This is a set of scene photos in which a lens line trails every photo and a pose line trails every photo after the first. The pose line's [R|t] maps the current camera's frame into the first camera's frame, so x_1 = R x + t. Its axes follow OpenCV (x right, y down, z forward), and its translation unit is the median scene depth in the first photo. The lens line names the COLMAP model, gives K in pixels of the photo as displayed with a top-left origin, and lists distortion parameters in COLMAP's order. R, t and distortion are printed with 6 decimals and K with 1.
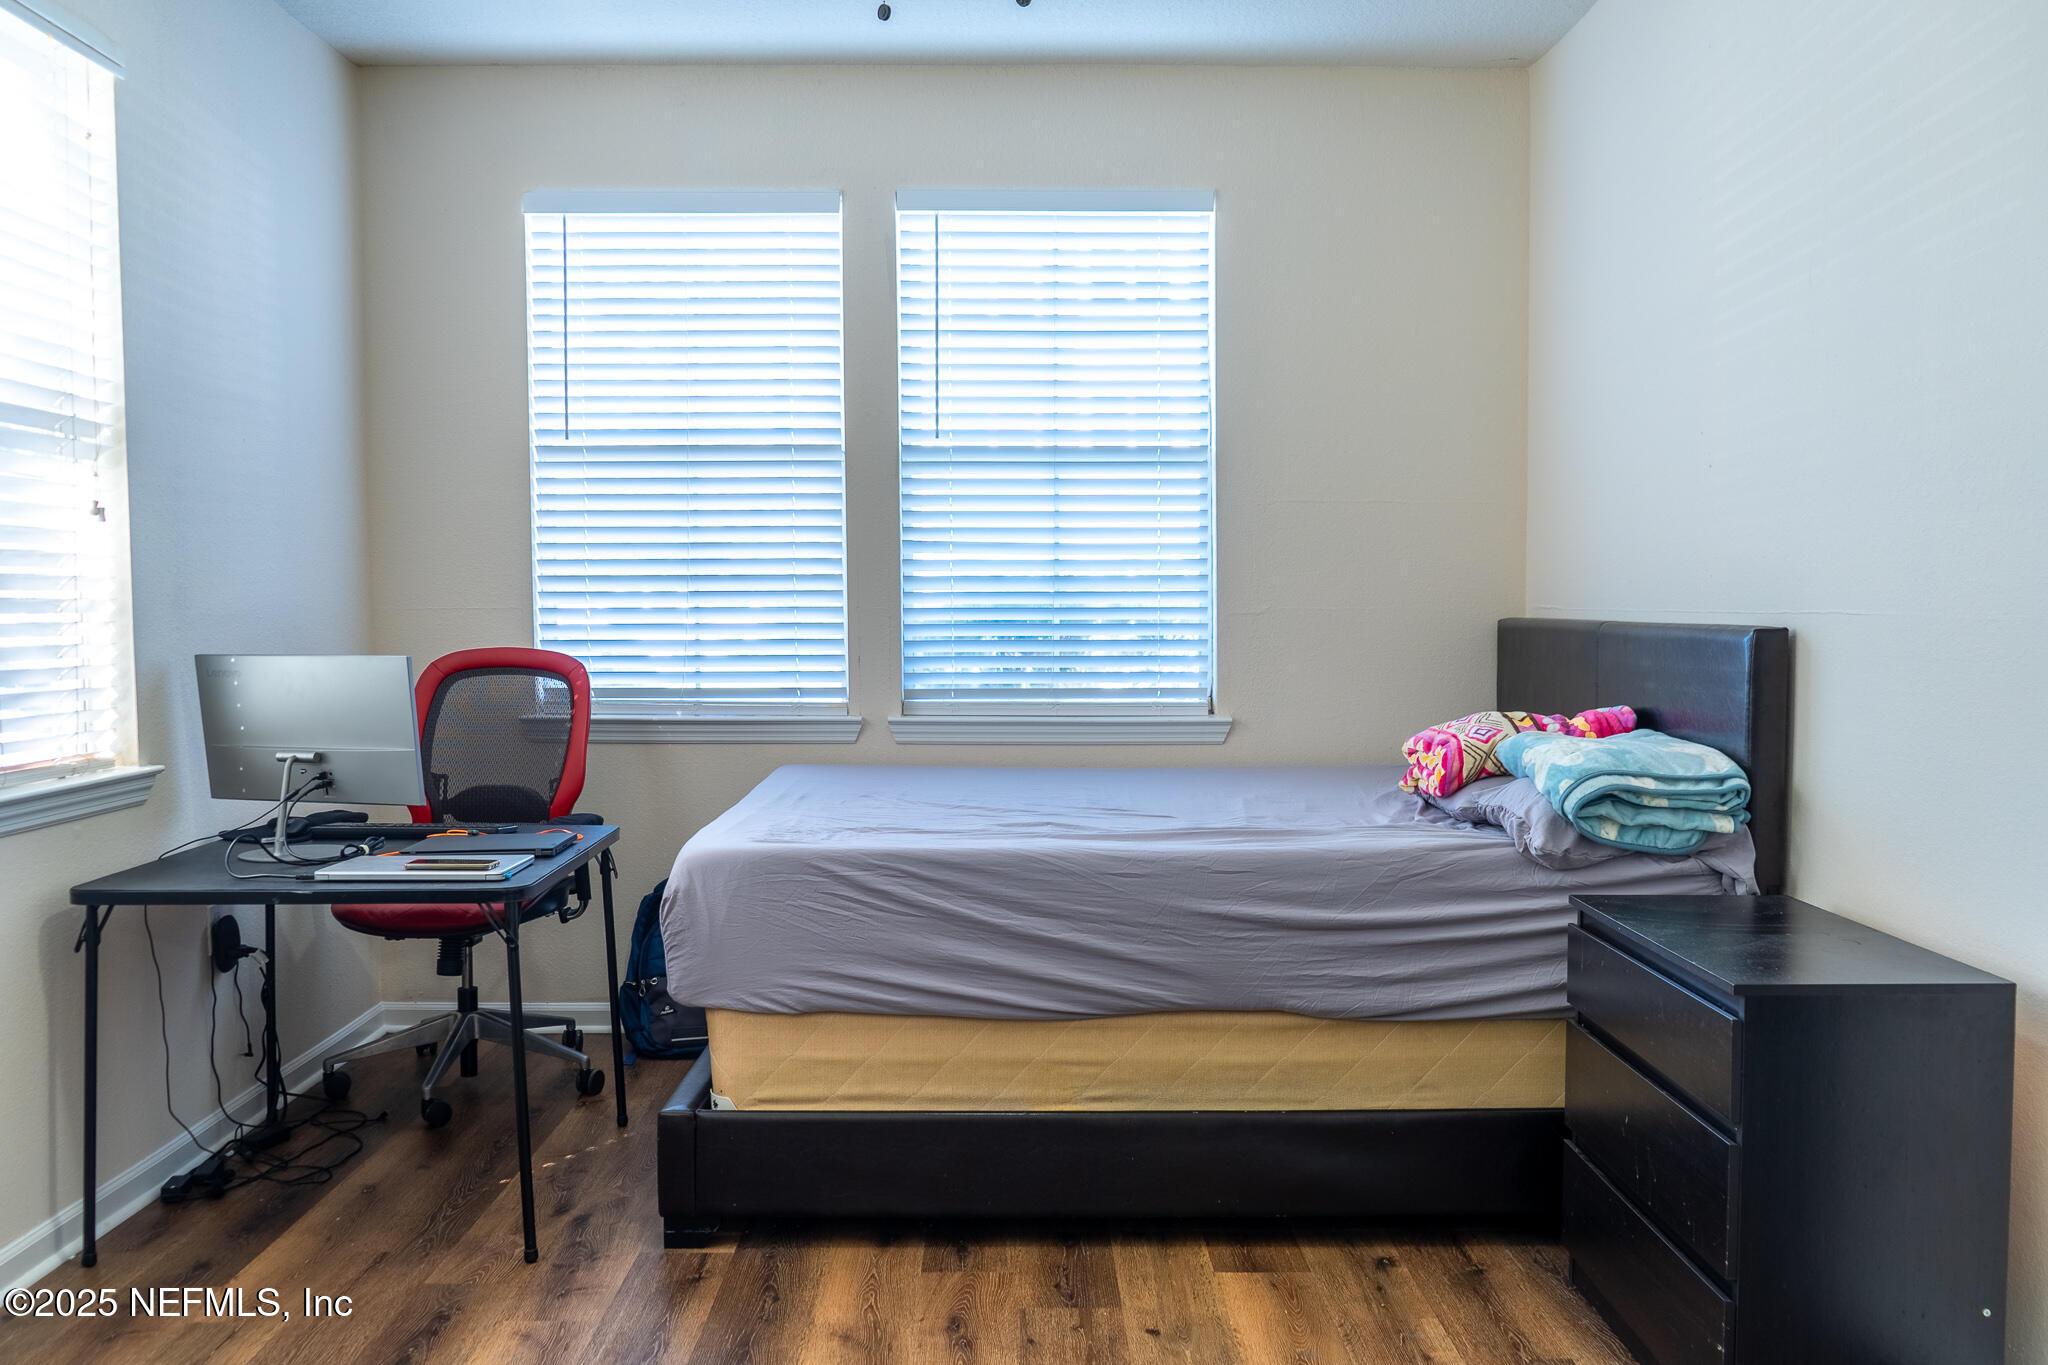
lens RADIAL K [[1654.7, 0, 1012.7], [0, 1654.7, 676.2], [0, 0, 1]] dist [-0.029459, 0.024978]
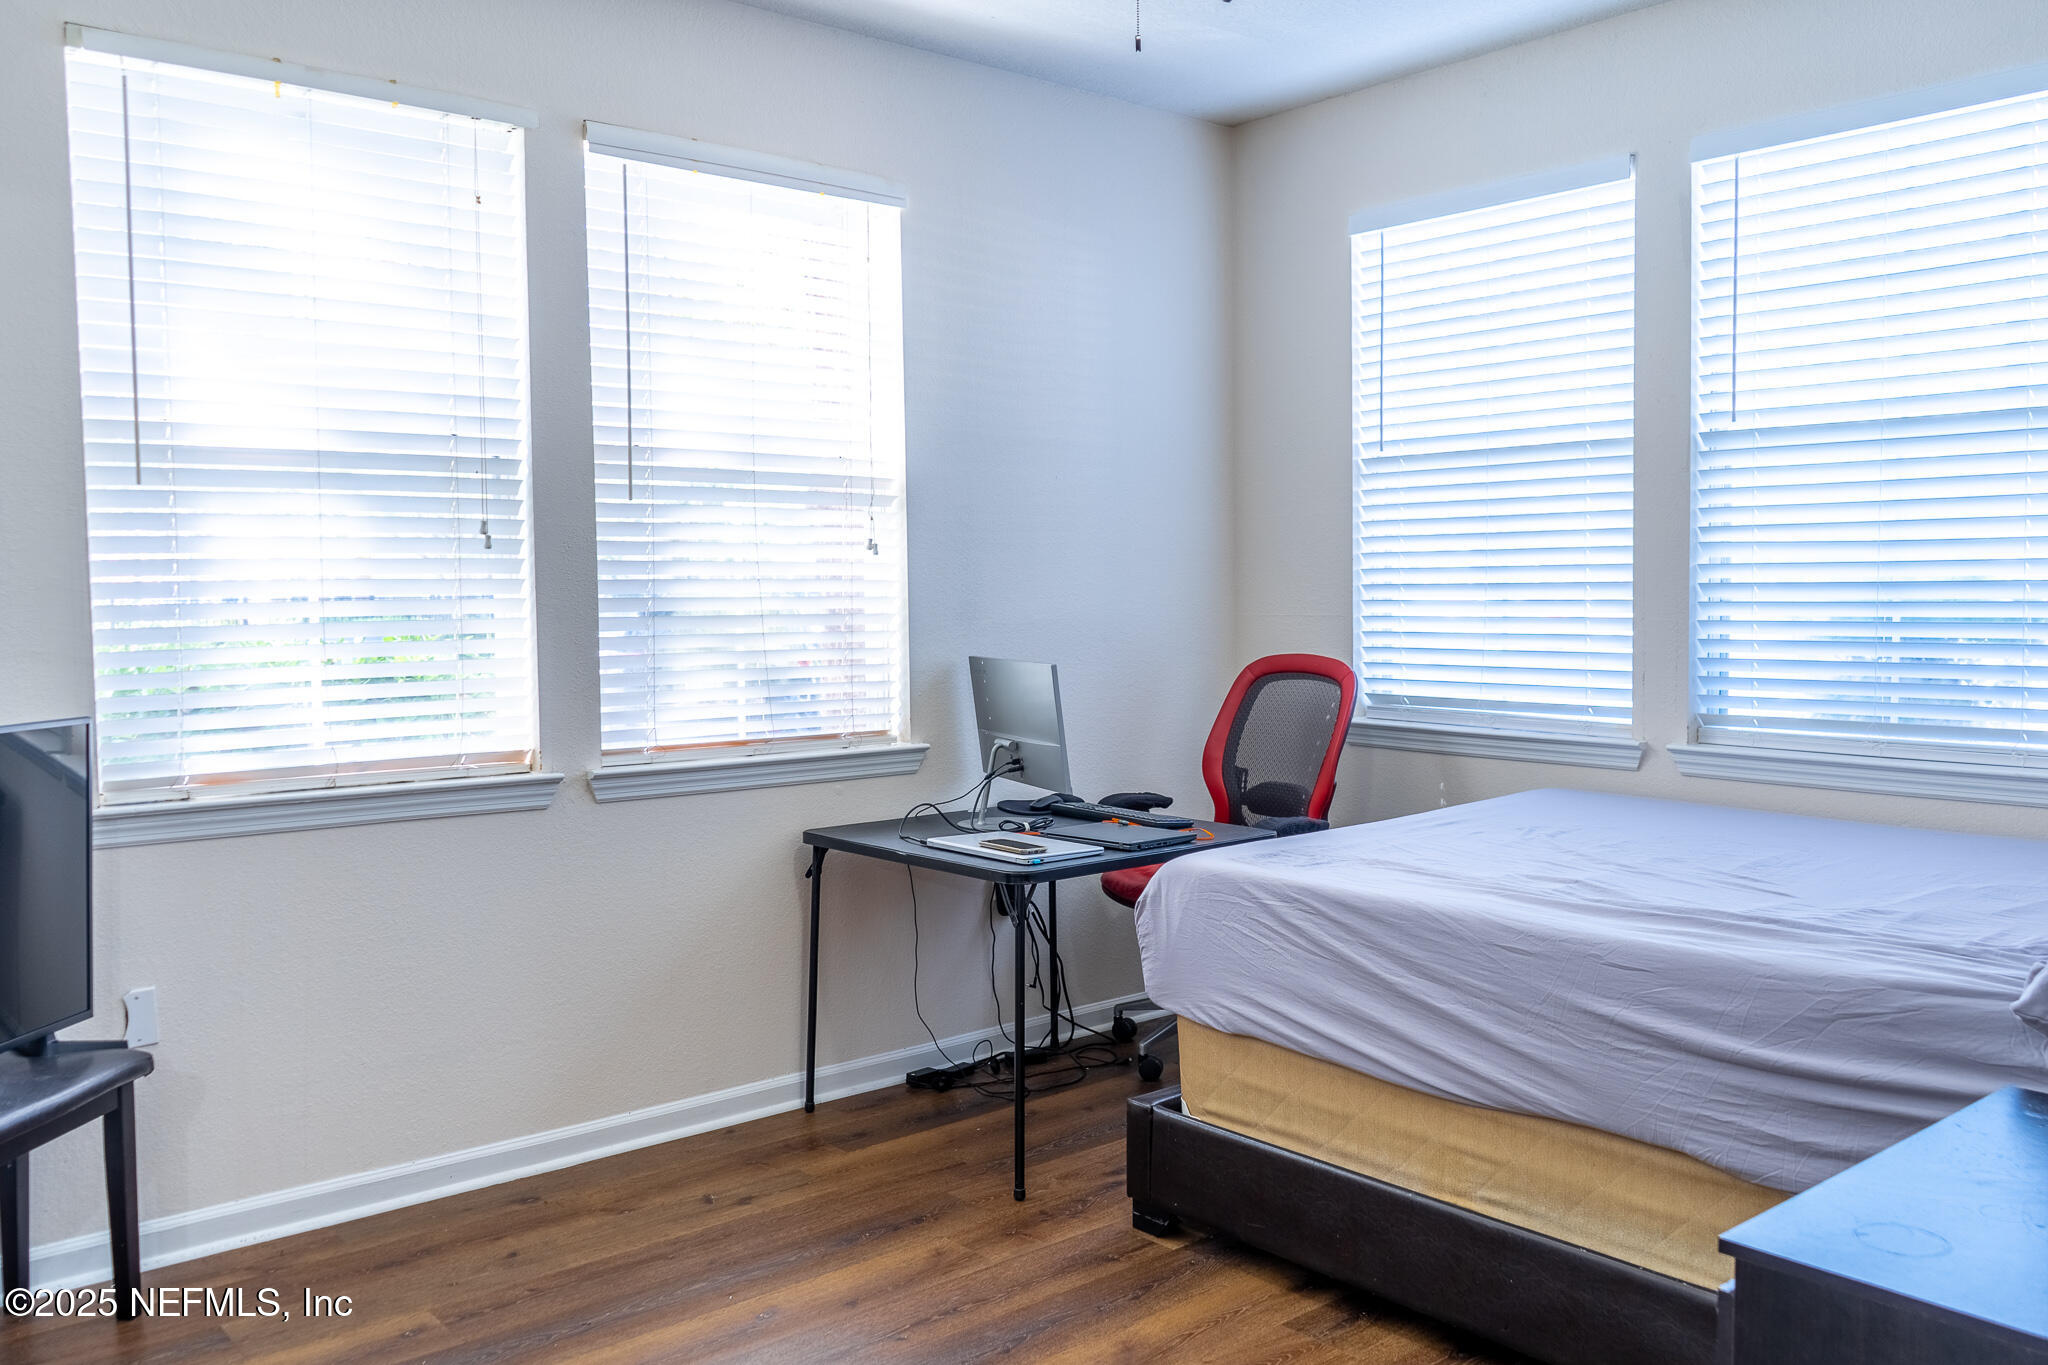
lens RADIAL K [[1641.9, 0, 1017.1], [0, 1641.9, 684.5], [0, 0, 1]] dist [-0.022129, 0.013070]
pose [[0.646083, 0.041244, -0.762152, 0.470707], [-0.028184, 0.999147, 0.030177, -0.030394], [0.762747, 0.001983, 0.646694, 0.223665]]
